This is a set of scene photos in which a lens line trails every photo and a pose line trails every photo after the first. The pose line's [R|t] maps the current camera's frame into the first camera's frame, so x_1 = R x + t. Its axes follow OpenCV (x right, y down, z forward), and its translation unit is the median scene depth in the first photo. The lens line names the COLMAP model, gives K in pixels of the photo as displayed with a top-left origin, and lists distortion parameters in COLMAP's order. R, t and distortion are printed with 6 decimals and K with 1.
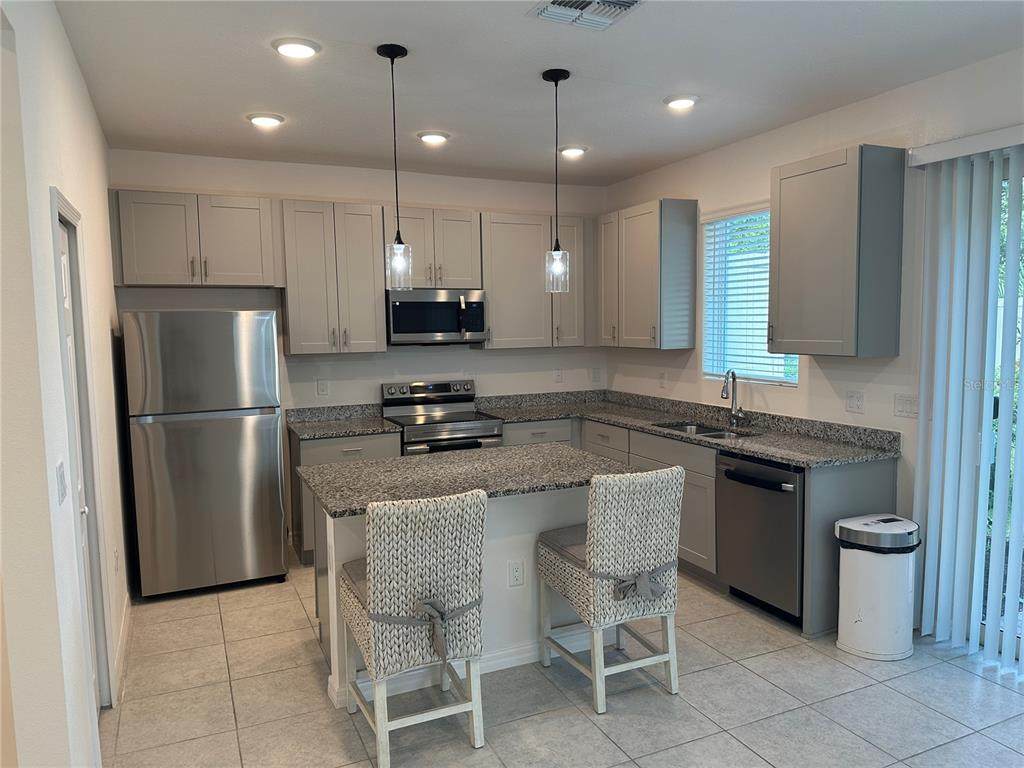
lens RADIAL K [[722.1, 0, 512.0], [0, 722.1, 384.0], [0, 0, 1]] dist [0.002400, 0.000096]
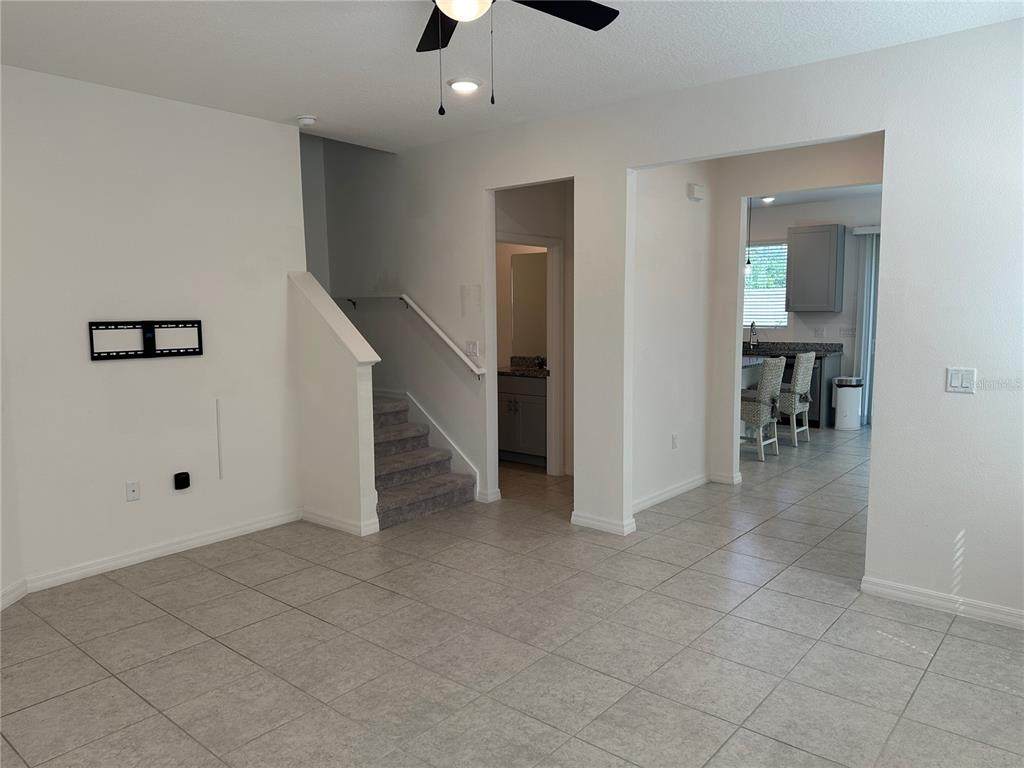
lens RADIAL K [[722.1, 0, 512.0], [0, 722.1, 384.0], [0, 0, 1]] dist [0.002400, 0.000096]
pose [[0.909892, -0.046467, 0.412234, -1.580577], [0.038083, 0.998867, 0.028535, 0.099392], [-0.413093, -0.010265, 0.910631, -0.793917]]
